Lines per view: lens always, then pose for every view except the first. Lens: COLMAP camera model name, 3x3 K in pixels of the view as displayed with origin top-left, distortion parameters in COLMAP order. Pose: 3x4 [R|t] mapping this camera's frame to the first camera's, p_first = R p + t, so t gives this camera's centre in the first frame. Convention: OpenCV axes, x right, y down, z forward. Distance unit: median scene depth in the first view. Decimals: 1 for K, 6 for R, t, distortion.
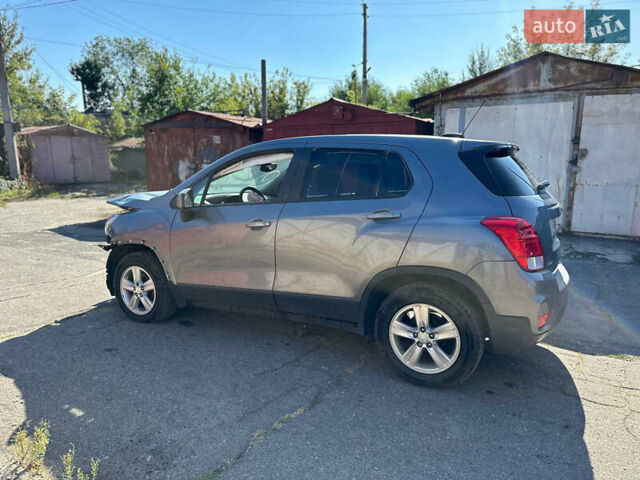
lens RADIAL K [[461.1, 0, 324.0], [0, 461.1, 239.4], [0, 0, 1]] dist [0.007462, -0.000889]
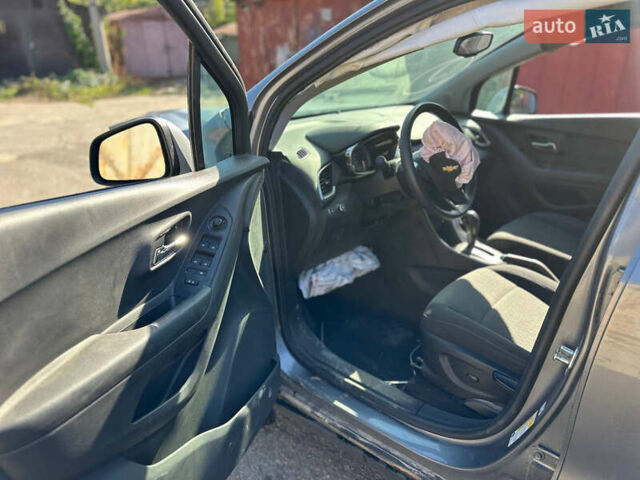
lens RADIAL K [[464.0, 0, 319.9], [0, 464.0, 232.8], [0, 0, 1]] dist [-0.004296, -0.003772]
pose [[0.973870, 0.072043, -0.215376, -0.045673], [-0.026251, 0.977703, 0.208344, -0.025021], [0.225584, -0.197247, 0.954047, 0.175932]]
